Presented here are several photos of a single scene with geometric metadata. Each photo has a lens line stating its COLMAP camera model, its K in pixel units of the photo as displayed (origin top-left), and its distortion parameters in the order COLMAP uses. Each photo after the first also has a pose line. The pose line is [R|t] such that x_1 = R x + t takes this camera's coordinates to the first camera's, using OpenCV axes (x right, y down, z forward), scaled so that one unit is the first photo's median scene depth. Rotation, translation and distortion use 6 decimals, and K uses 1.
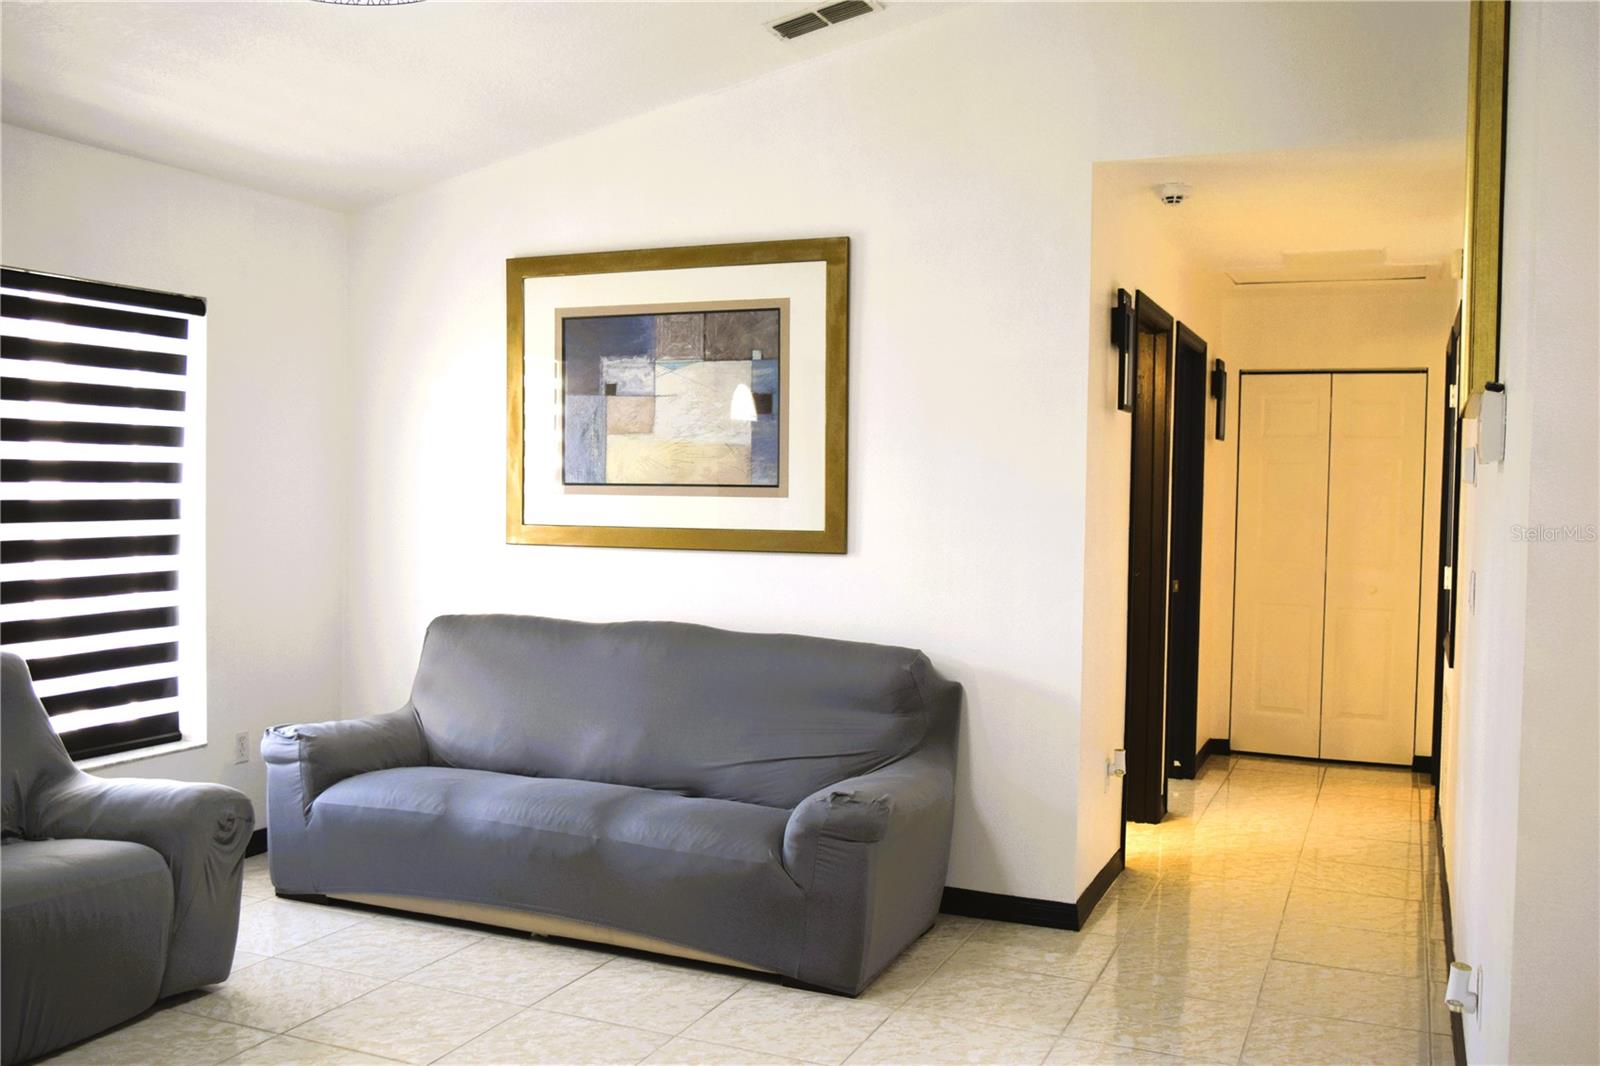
lens RADIAL K [[1432.8, 0, 798.9], [0, 1432.8, 530.3], [0, 0, 1]] dist [-0.027659, 0.008119]
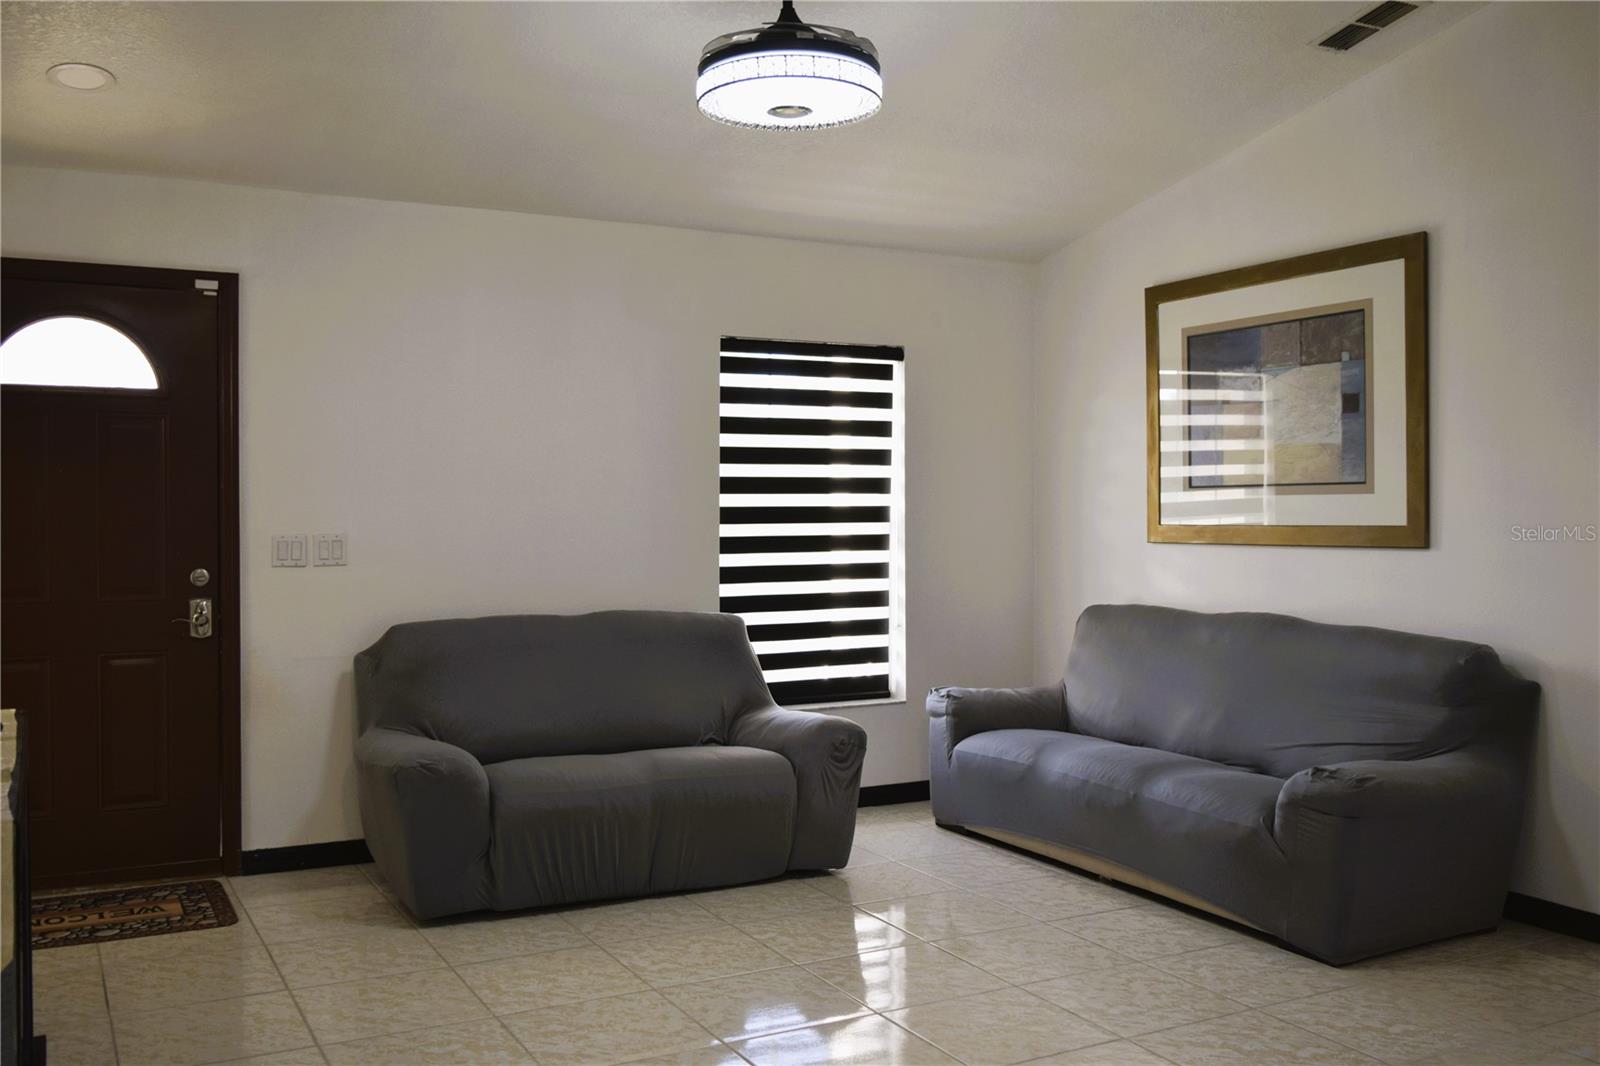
lens RADIAL K [[1432.8, 0, 798.5], [0, 1432.8, 533.2], [0, 0, 1]] dist [-0.027659, 0.008119]
pose [[0.783660, -0.006936, -0.621152, 0.306705], [-0.004112, 0.999858, -0.016351, 0.024042], [0.621177, 0.015368, 0.783520, -0.049507]]
